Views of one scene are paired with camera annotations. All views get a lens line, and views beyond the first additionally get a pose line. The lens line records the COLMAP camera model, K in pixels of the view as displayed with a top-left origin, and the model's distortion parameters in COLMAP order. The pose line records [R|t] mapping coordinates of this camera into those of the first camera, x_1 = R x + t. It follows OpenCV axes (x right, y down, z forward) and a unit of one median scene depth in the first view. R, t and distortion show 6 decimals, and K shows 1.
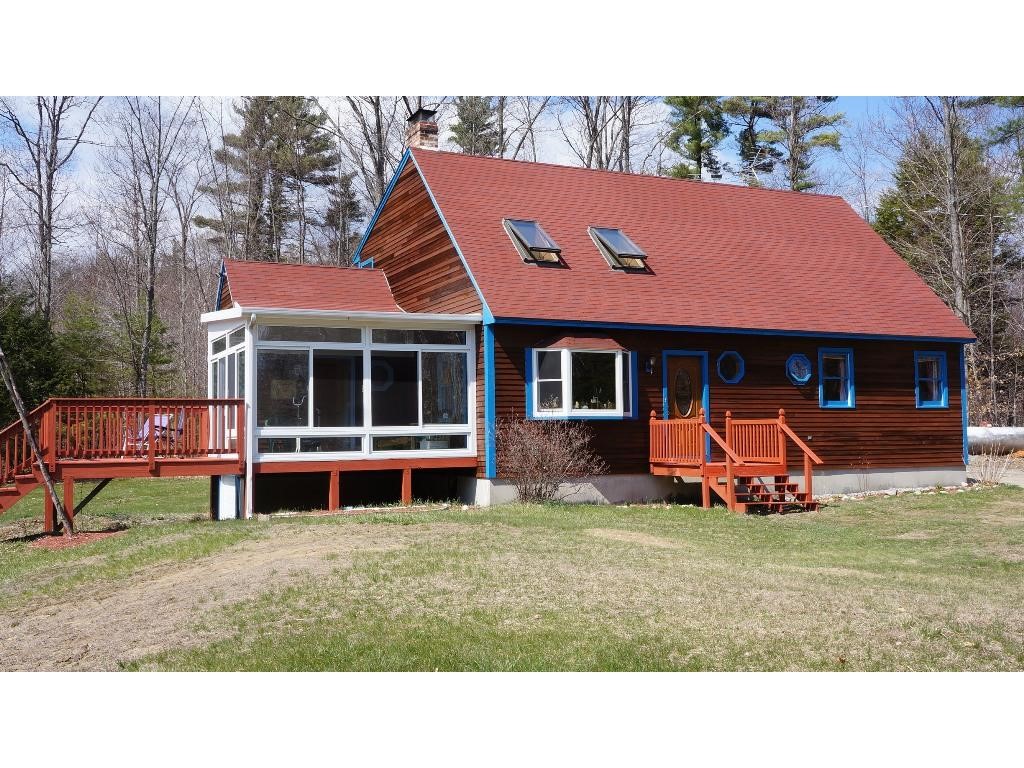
lens RADIAL K [[1071.7, 0, 512.0], [0, 1071.7, 384.0], [0, 0, 1]] dist [-0.016903, -0.013793]
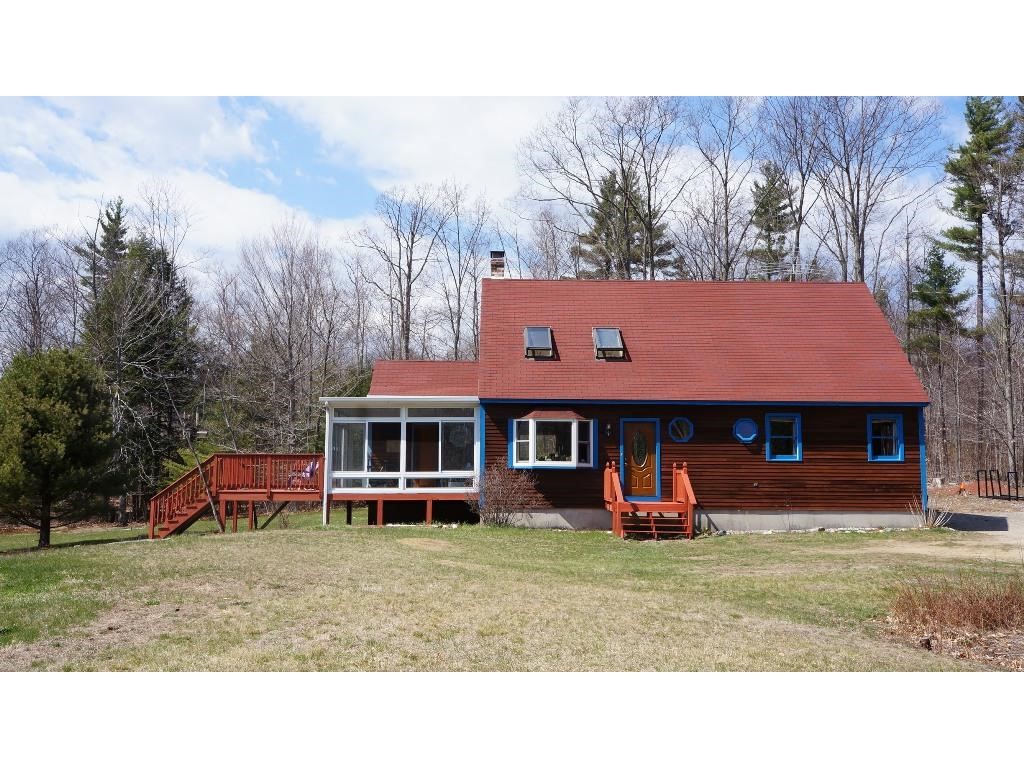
lens RADIAL K [[958.9, 0, 512.0], [0, 958.9, 384.0], [0, 0, 1]] dist [0.002404, -0.000663]
pose [[0.907590, -0.026527, -0.419019, 0.560581], [0.006267, 0.998747, -0.049655, -0.016005], [0.419812, 0.042440, 0.906619, -0.178381]]
